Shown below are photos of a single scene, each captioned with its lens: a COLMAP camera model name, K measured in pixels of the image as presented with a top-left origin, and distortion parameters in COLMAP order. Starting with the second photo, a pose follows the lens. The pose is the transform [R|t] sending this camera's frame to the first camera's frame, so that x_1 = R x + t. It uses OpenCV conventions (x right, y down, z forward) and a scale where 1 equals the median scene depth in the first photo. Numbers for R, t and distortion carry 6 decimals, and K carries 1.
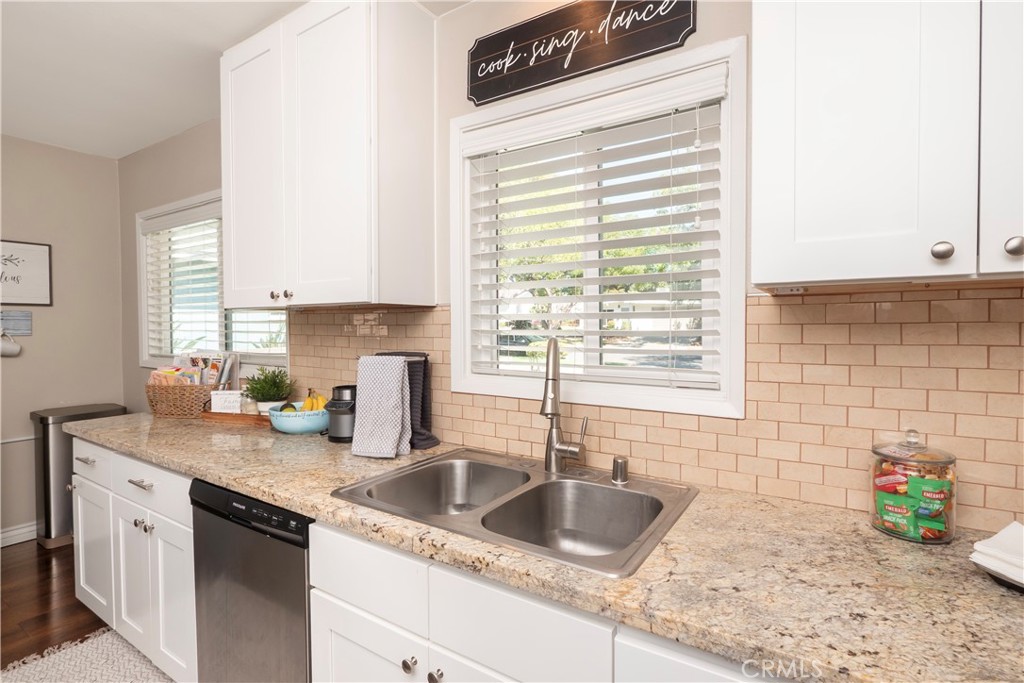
lens RADIAL K [[469.1, 0, 511.4], [0, 469.1, 330.7], [0, 0, 1]] dist [-0.007313, 0.000945]
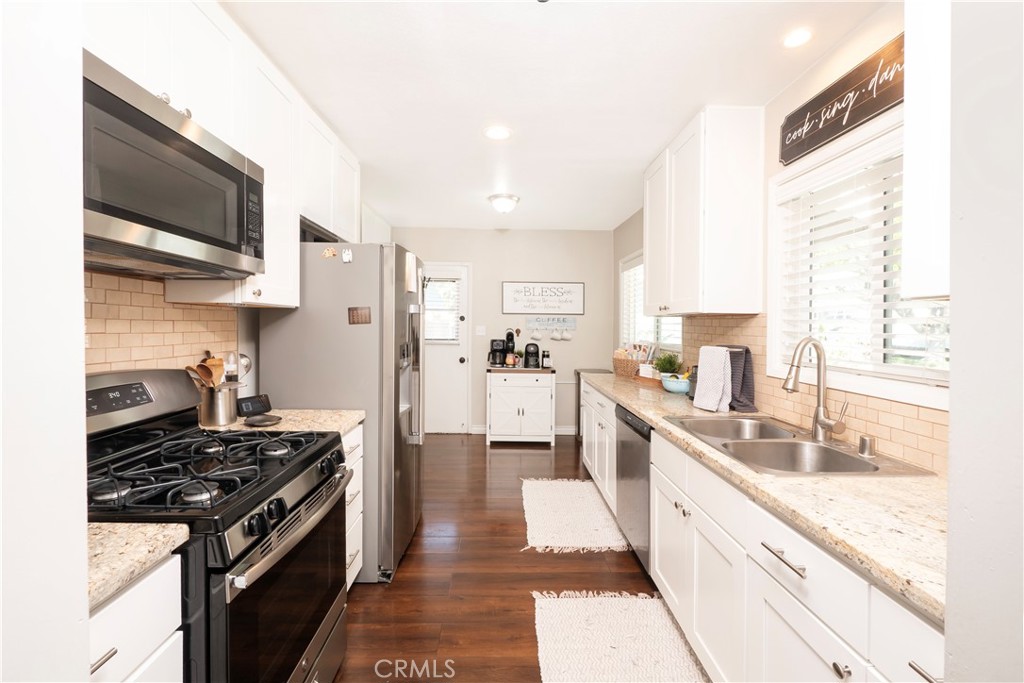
lens RADIAL K [[436.0, 0, 512.1], [0, 436.0, 332.7], [0, 0, 1]] dist [-0.003773, -0.000092]
pose [[0.544500, 0.024009, -0.838417, 0.578010], [-0.022936, 0.999643, 0.013730, 0.003432], [0.838447, 0.011753, 0.544856, -0.352495]]
